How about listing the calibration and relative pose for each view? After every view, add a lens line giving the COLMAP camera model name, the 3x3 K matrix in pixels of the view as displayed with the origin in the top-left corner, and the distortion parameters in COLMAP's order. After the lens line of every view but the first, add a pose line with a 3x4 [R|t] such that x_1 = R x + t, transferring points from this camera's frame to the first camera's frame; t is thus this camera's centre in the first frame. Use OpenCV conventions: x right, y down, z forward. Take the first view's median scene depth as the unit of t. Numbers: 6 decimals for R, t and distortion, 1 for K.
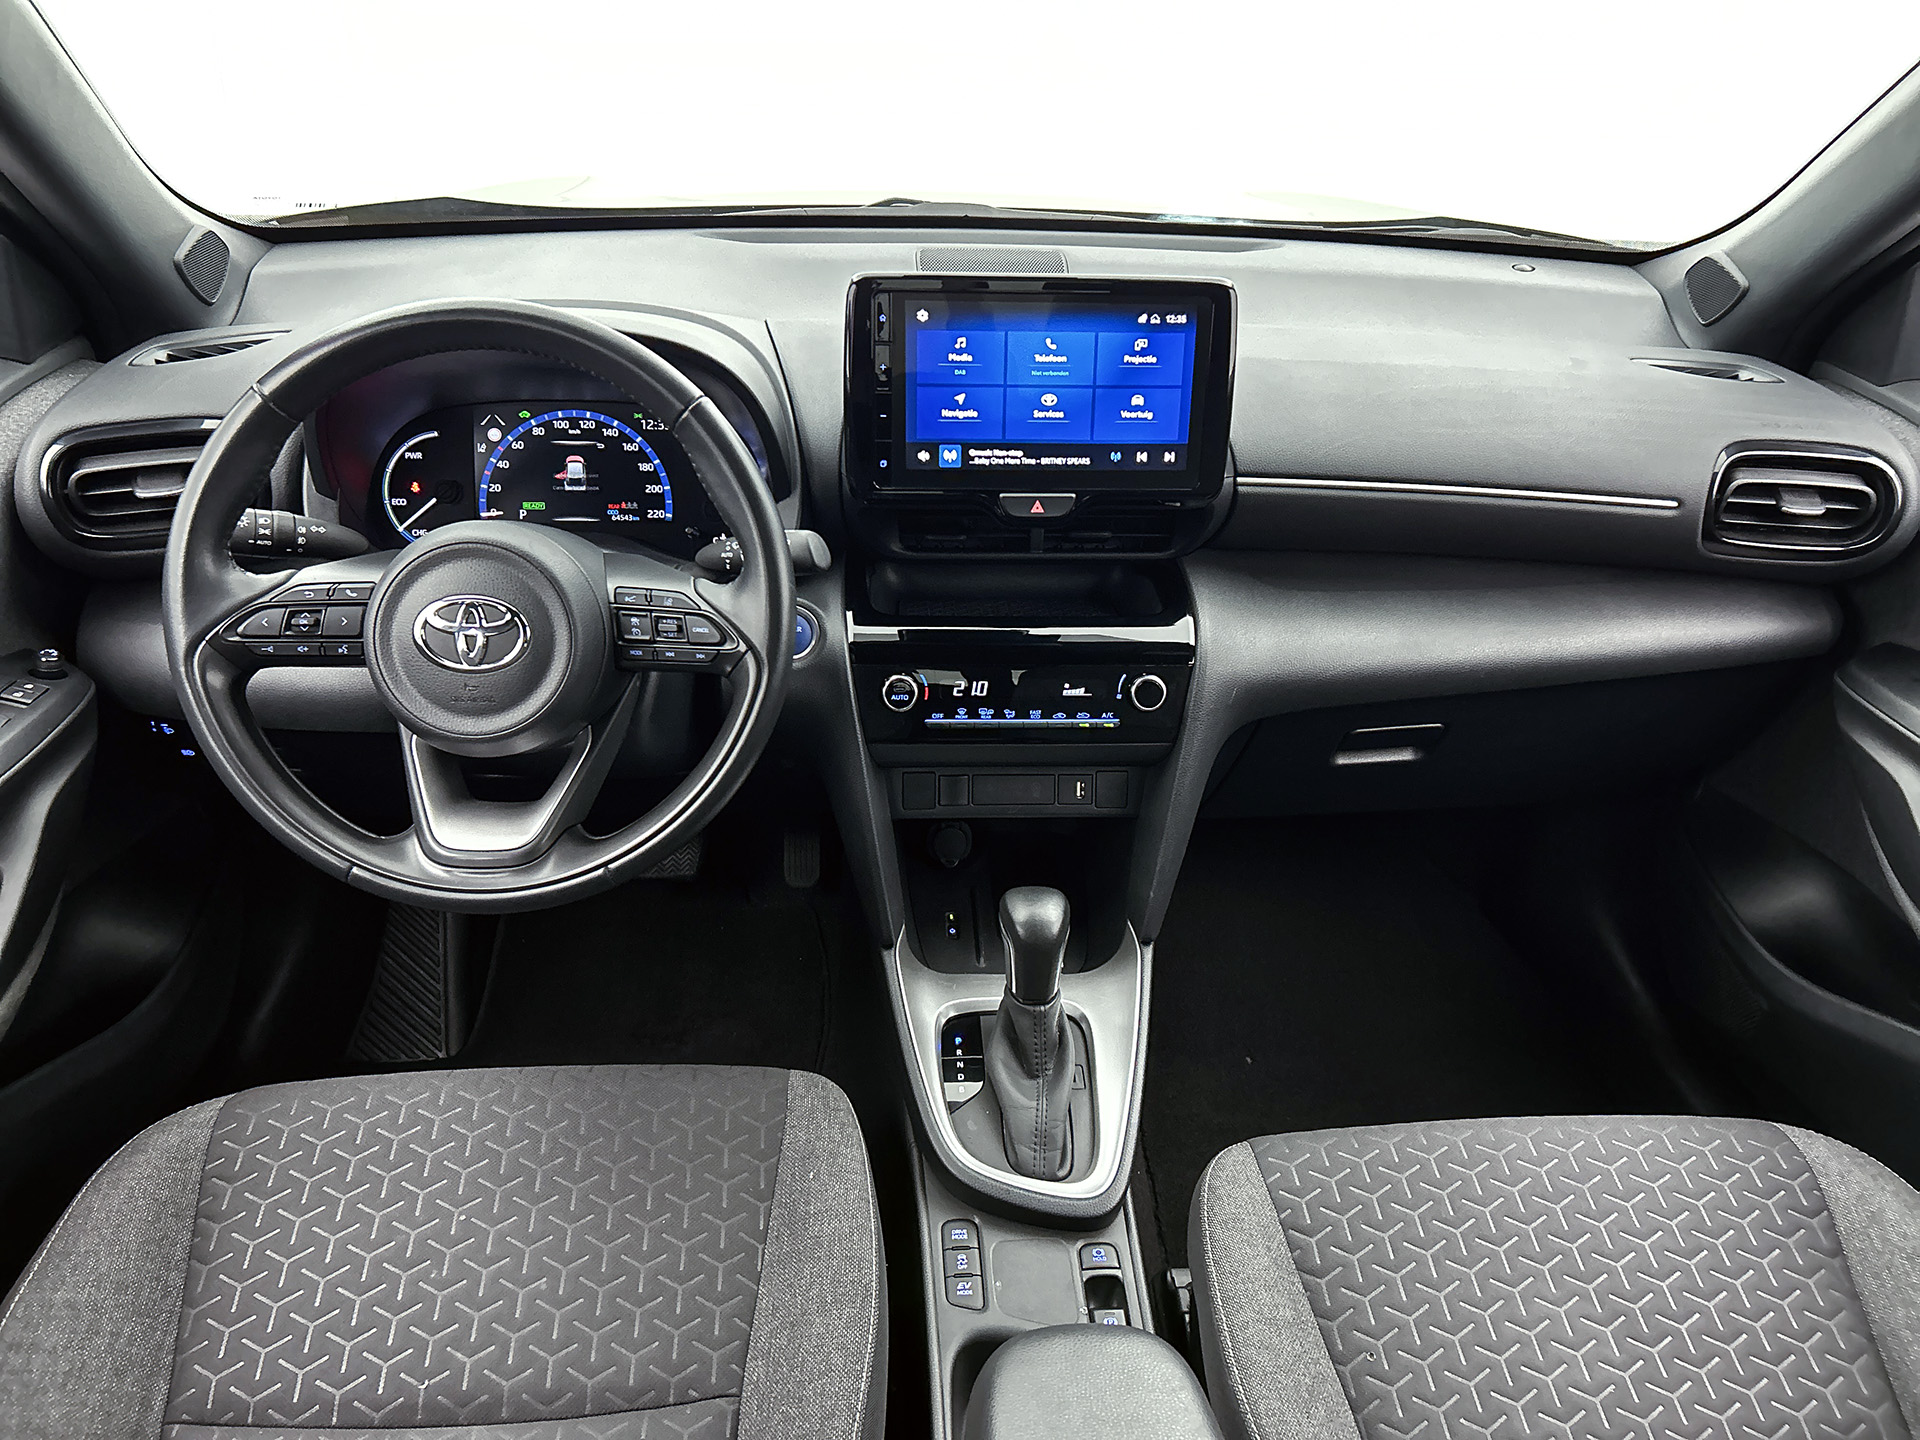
lens RADIAL K [[1474.1, 0, 983.0], [0, 1474.1, 717.1], [0, 0, 1]] dist [0.051633, -0.070267]
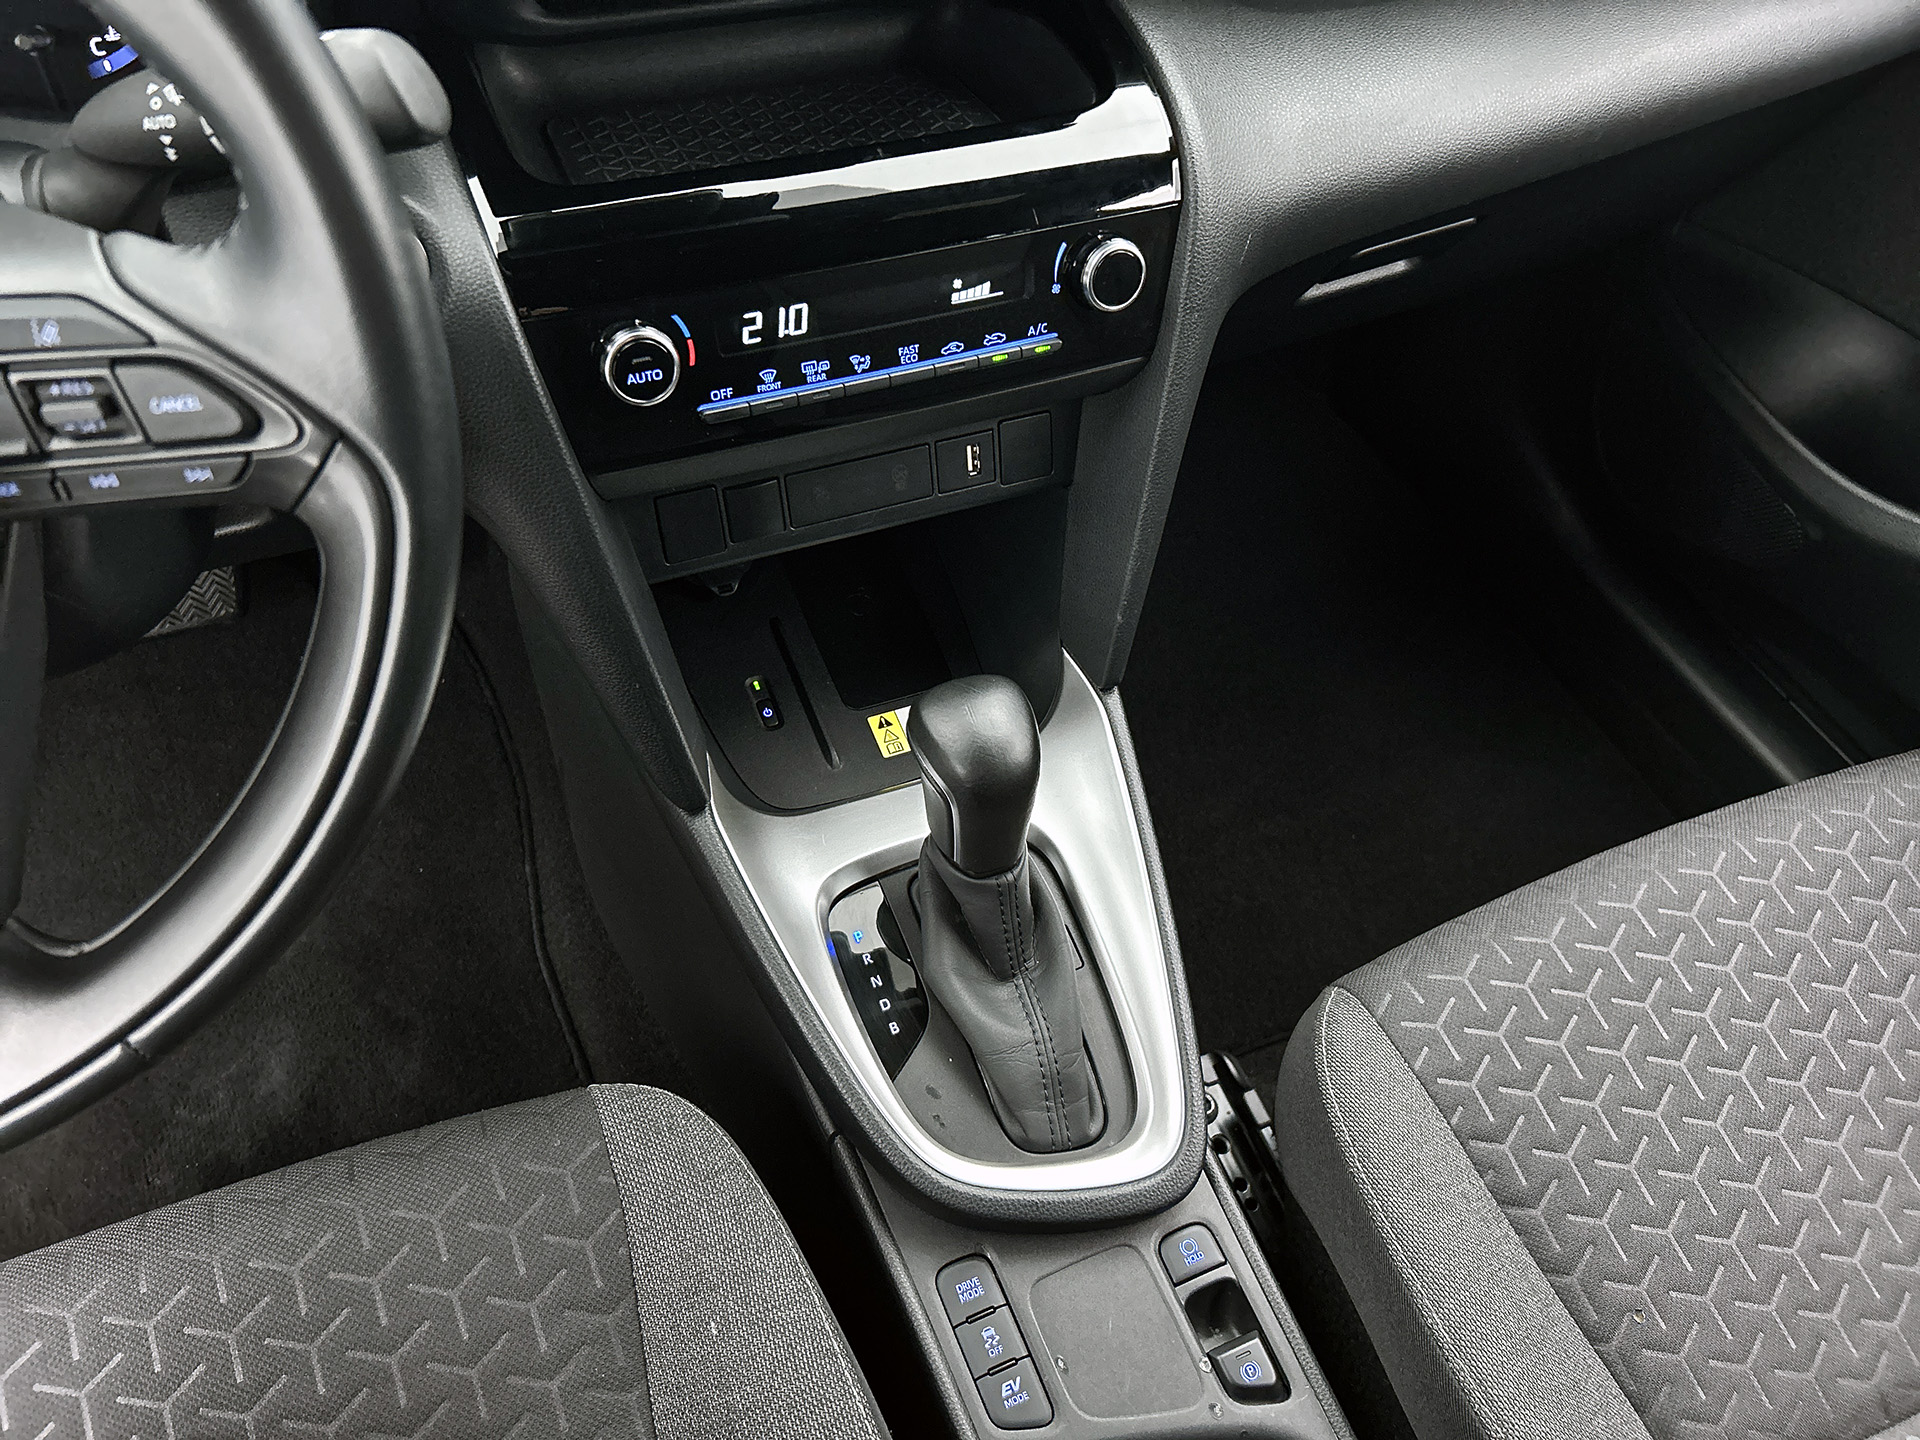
lens RADIAL K [[1474.1, 0, 969.1], [0, 1474.1, 721.9], [0, 0, 1]] dist [0.051633, -0.070267]
pose [[0.943408, -0.232006, 0.236970, -0.095453], [0.117145, 0.901620, 0.416363, -0.098072], [-0.310255, -0.365040, 0.877774, 0.504360]]
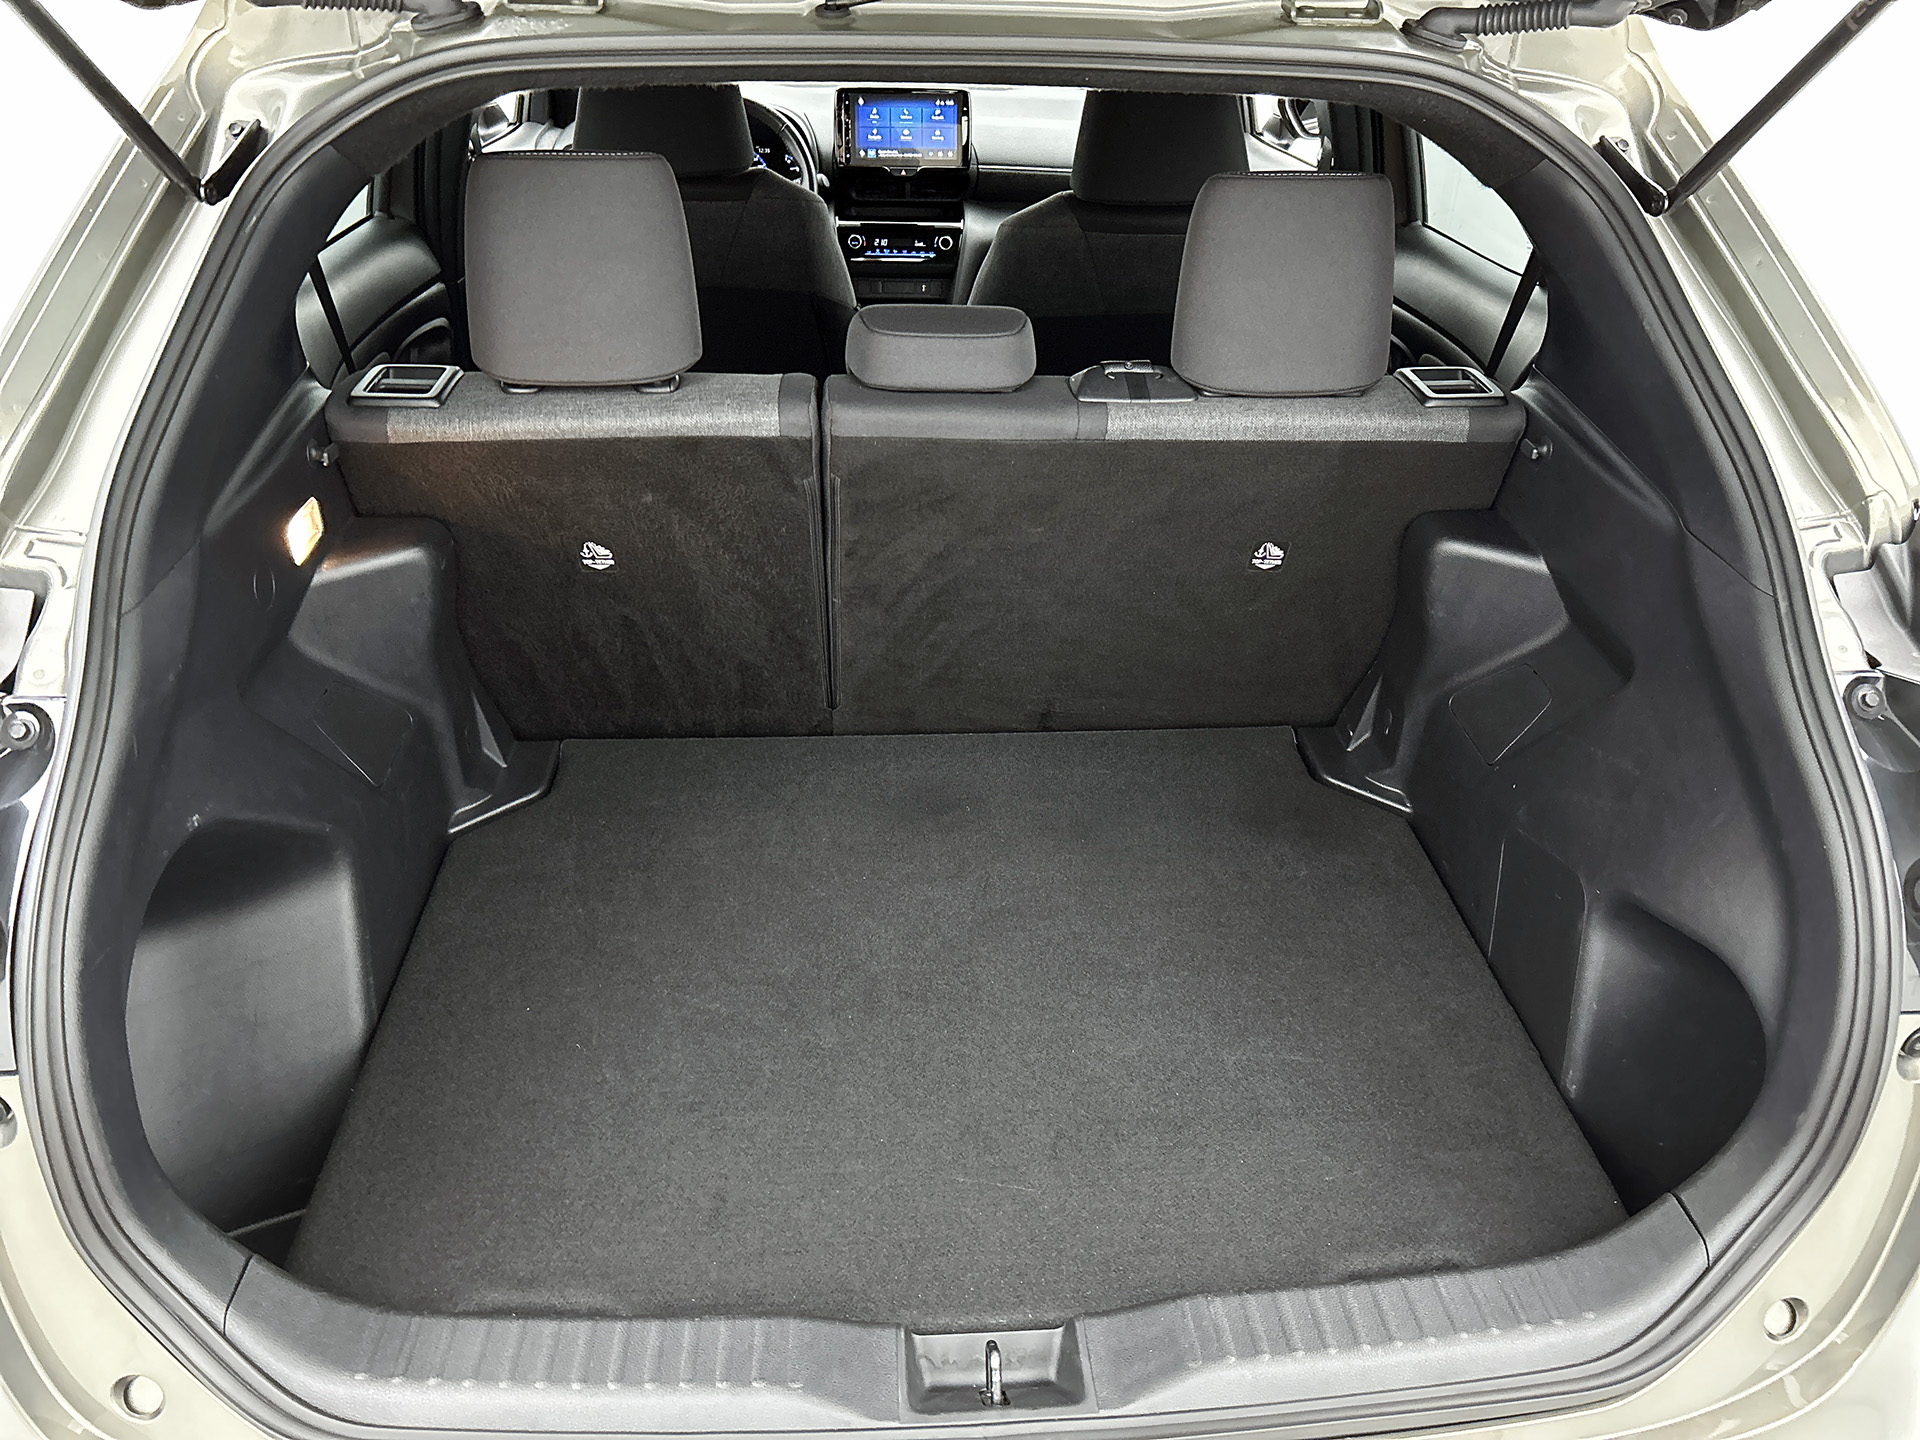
lens RADIAL K [[1474.1, 0, 967.0], [0, 1474.1, 718.5], [0, 0, 1]] dist [0.051633, -0.070267]
pose [[0.999919, -0.007606, -0.010245, 0.175312], [0.007970, 0.999320, 0.036003, 0.779566], [0.009964, -0.036081, 0.999299, -1.819091]]
